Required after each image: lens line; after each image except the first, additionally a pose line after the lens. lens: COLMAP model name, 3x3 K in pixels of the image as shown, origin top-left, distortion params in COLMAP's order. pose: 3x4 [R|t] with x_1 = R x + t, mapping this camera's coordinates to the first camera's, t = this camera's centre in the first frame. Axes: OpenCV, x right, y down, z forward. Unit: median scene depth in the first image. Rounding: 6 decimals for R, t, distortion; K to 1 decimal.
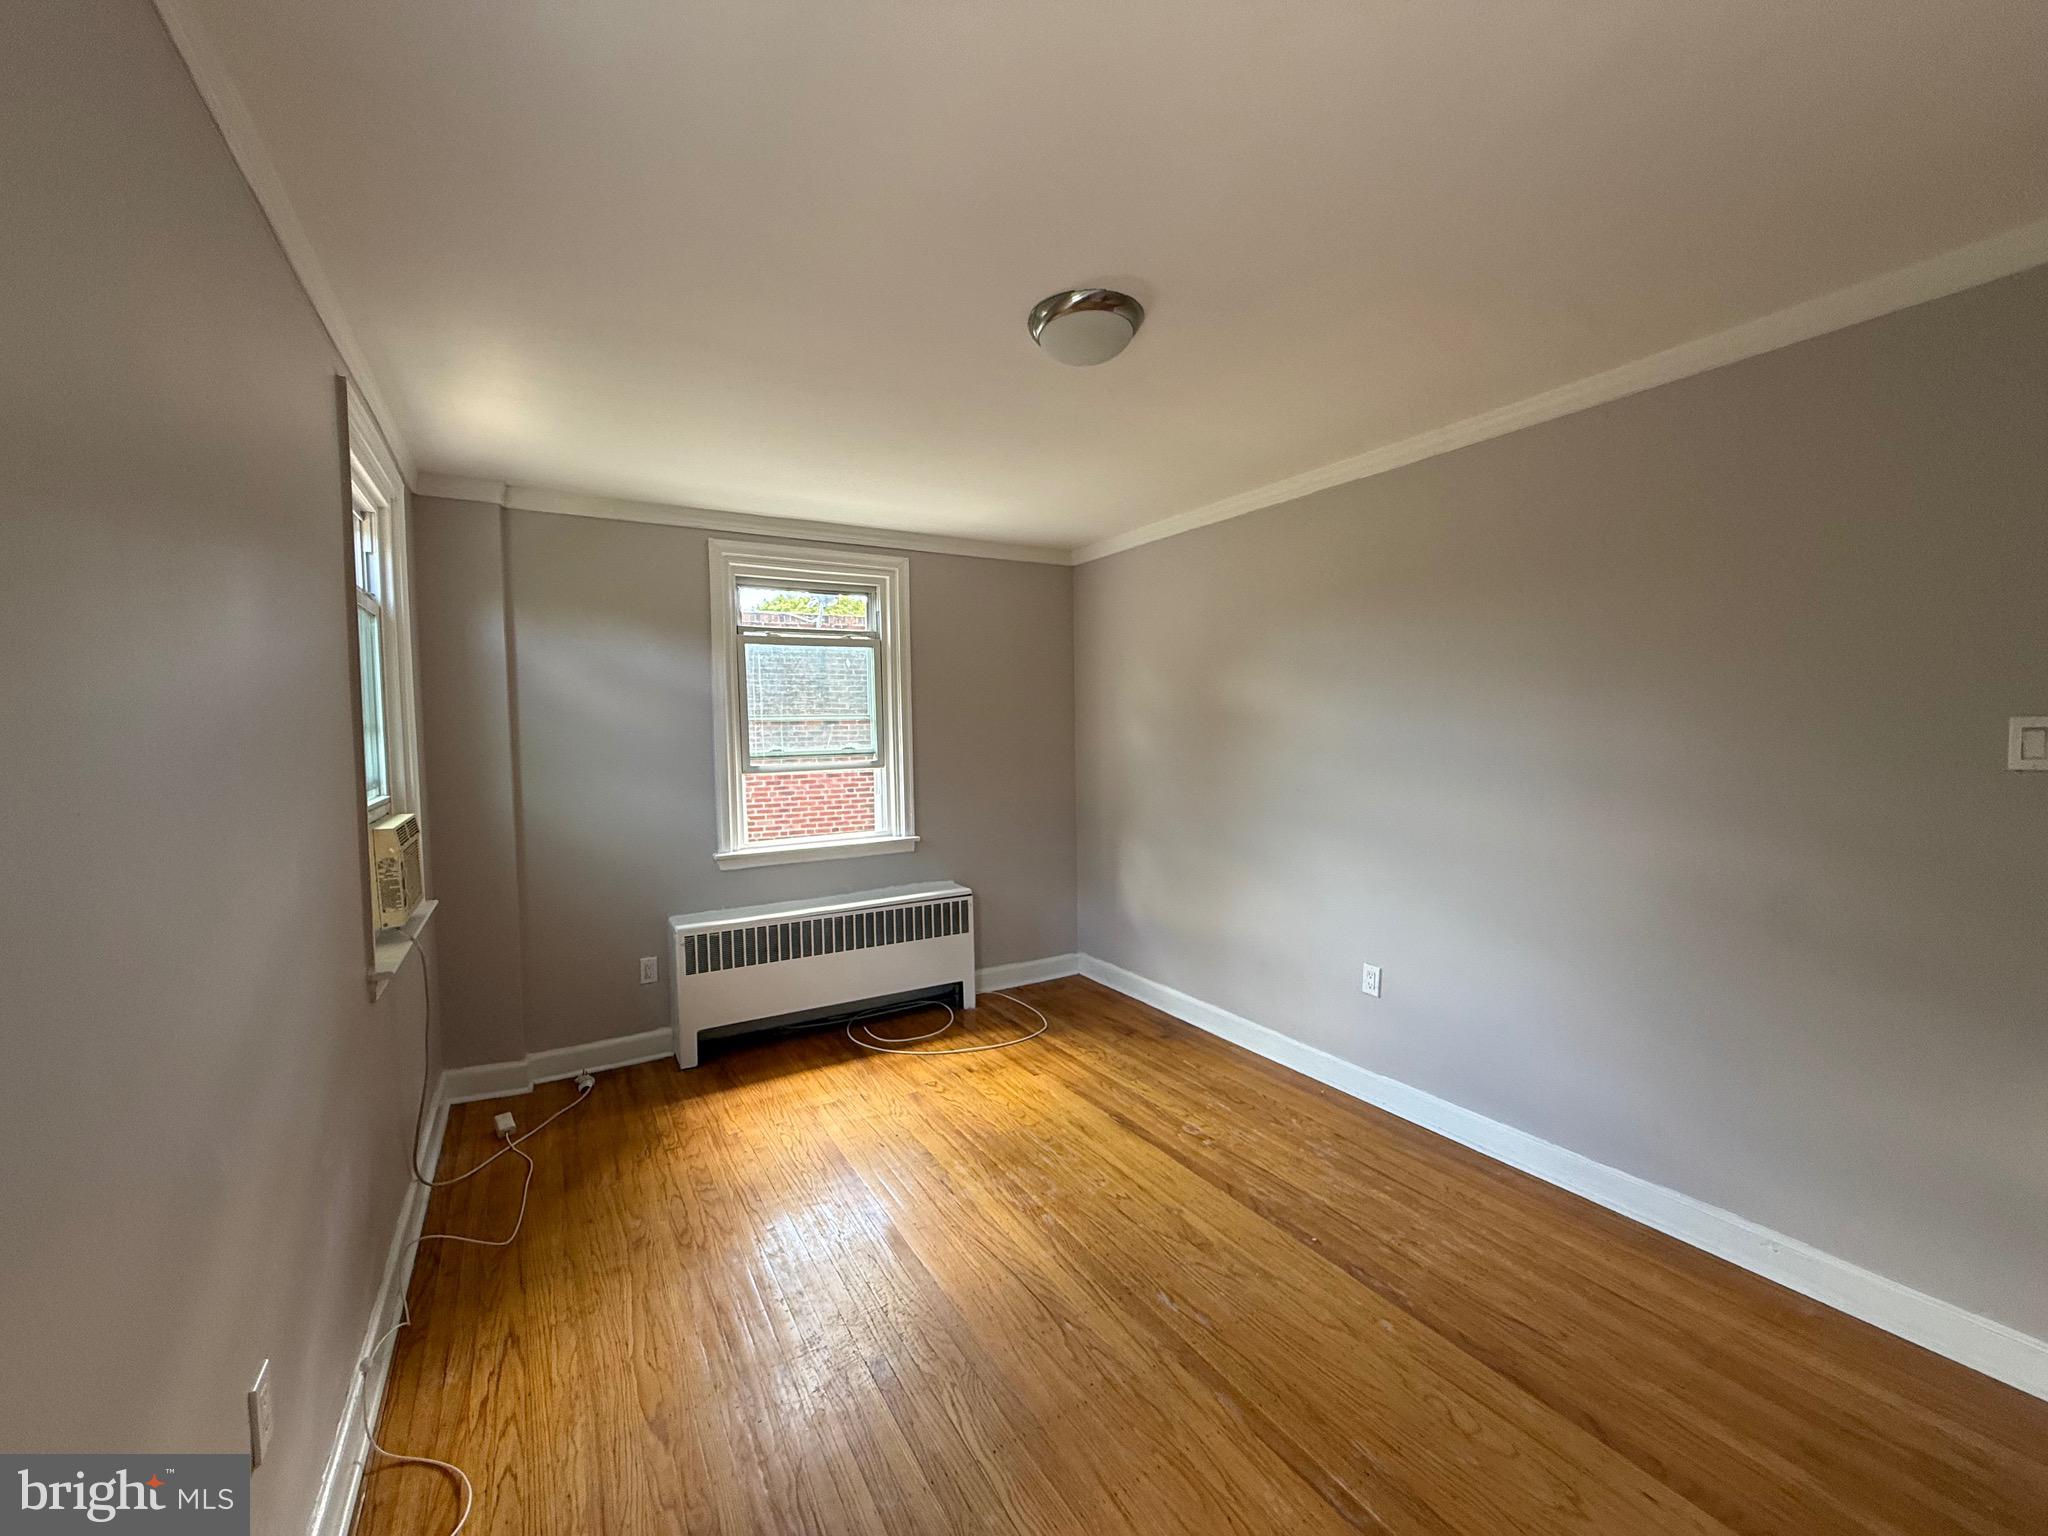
lens RADIAL K [[814.0, 0, 1016.2], [0, 814.0, 765.8], [0, 0, 1]] dist [0.000090, -0.000181]
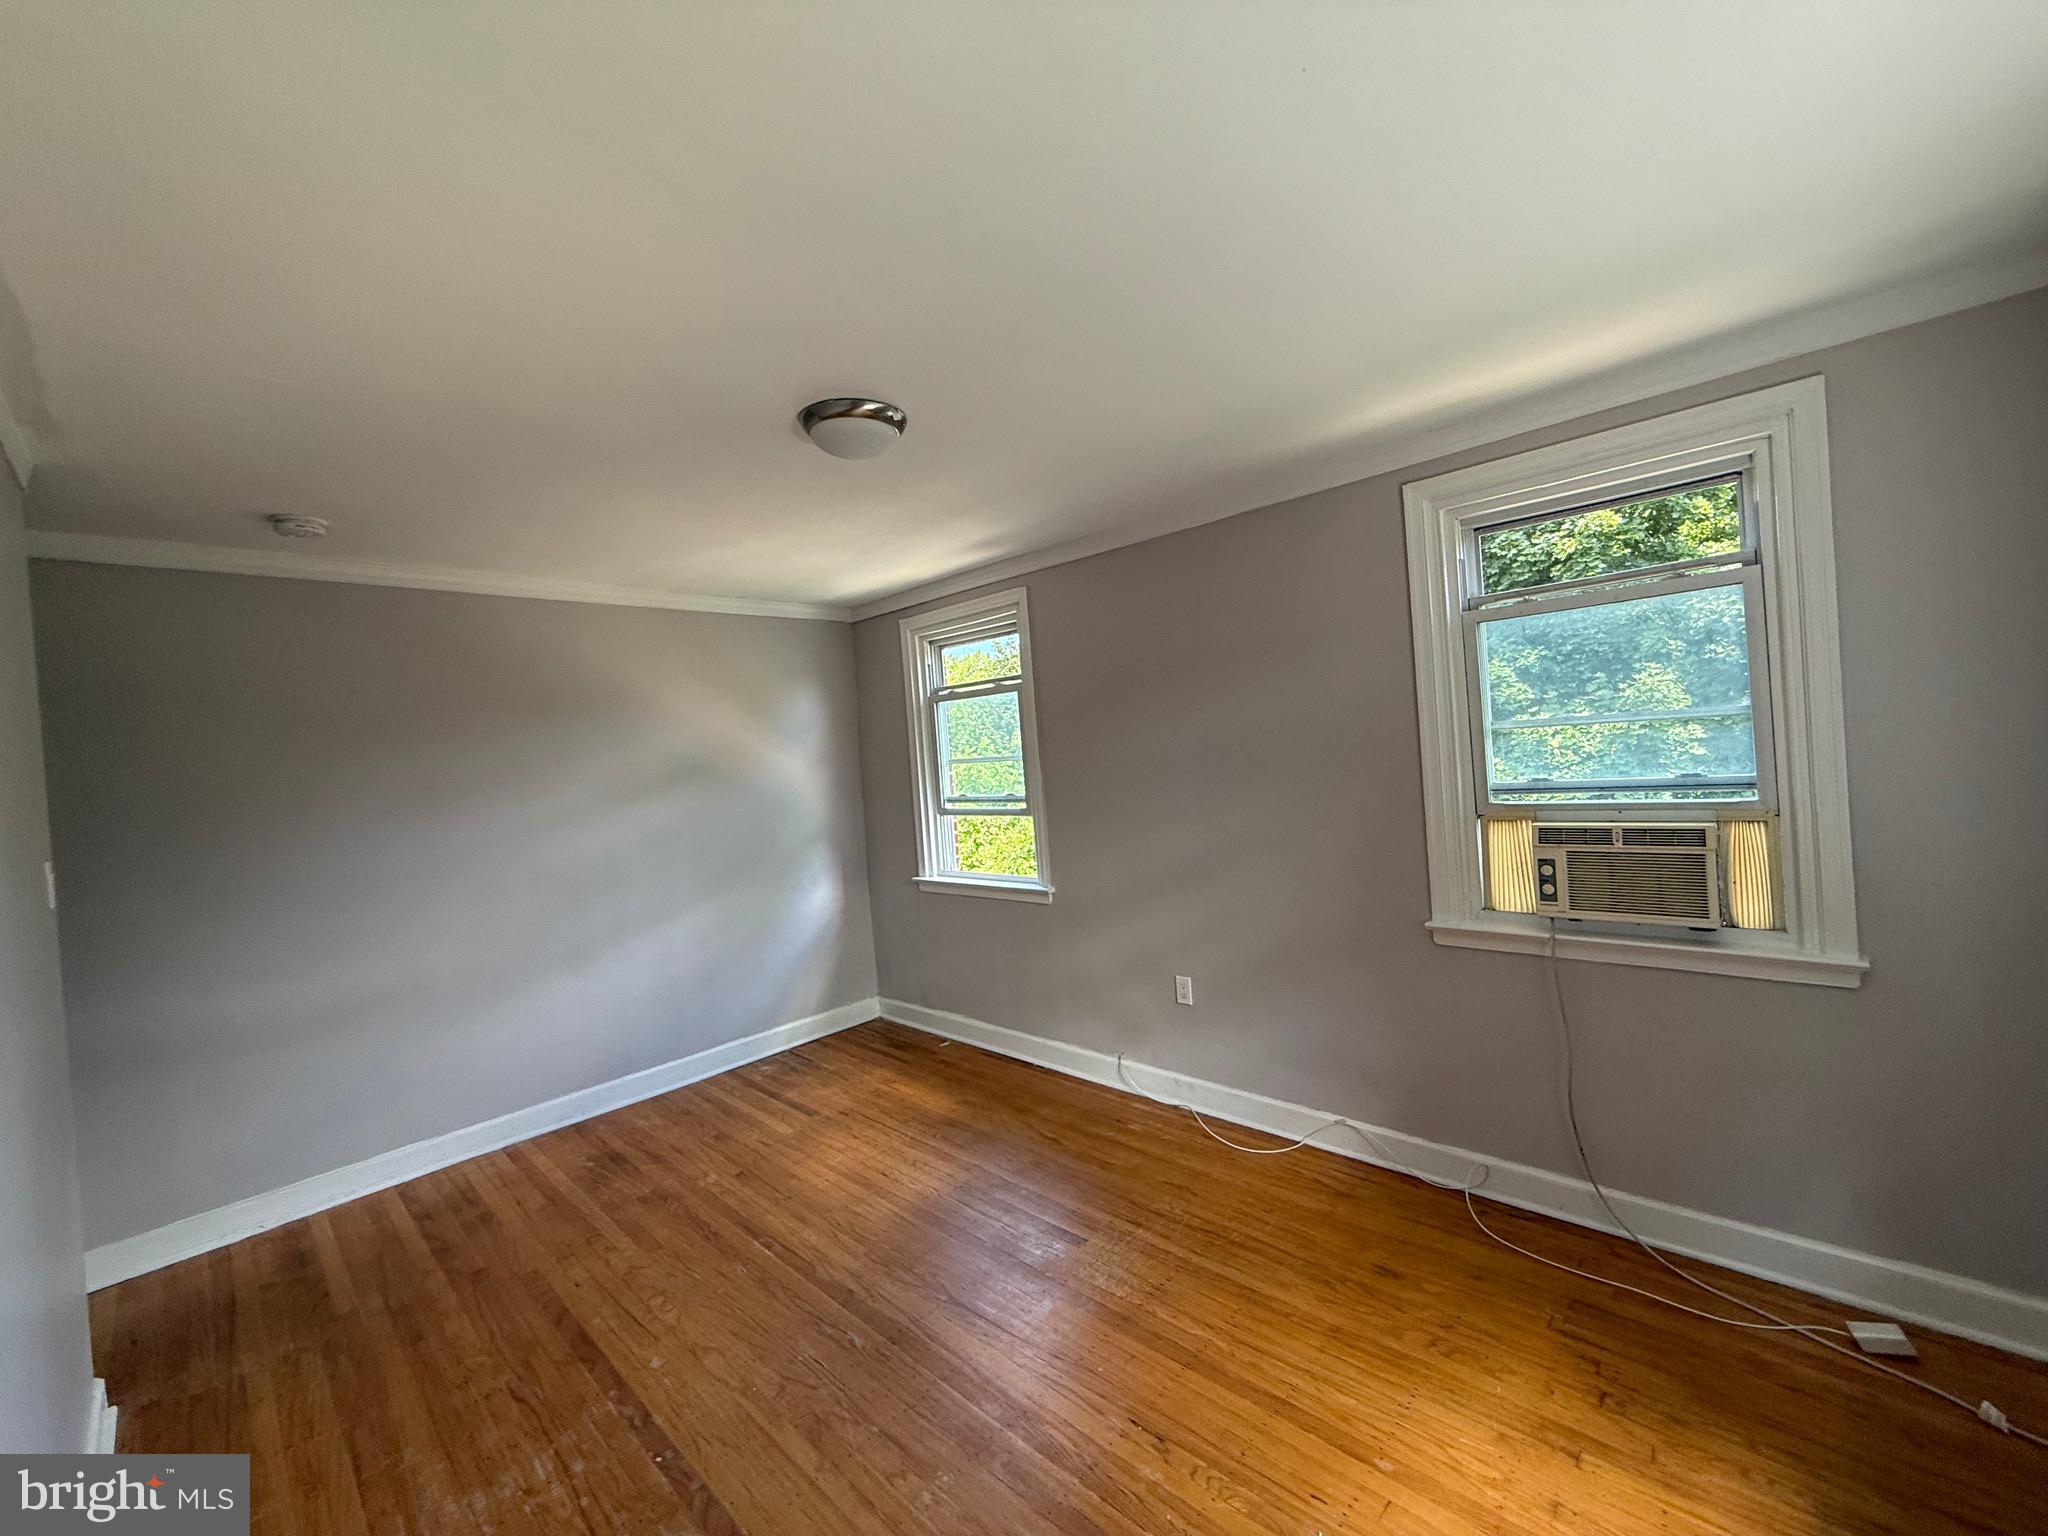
lens RADIAL K [[814.0, 0, 1016.2], [0, 814.0, 765.8], [0, 0, 1]] dist [0.000090, -0.000181]
pose [[-0.958321, 0.089104, -0.271442, 0.251425], [0.073596, 0.995048, 0.066808, -0.171762], [0.276050, 0.044046, -0.960133, 2.483711]]
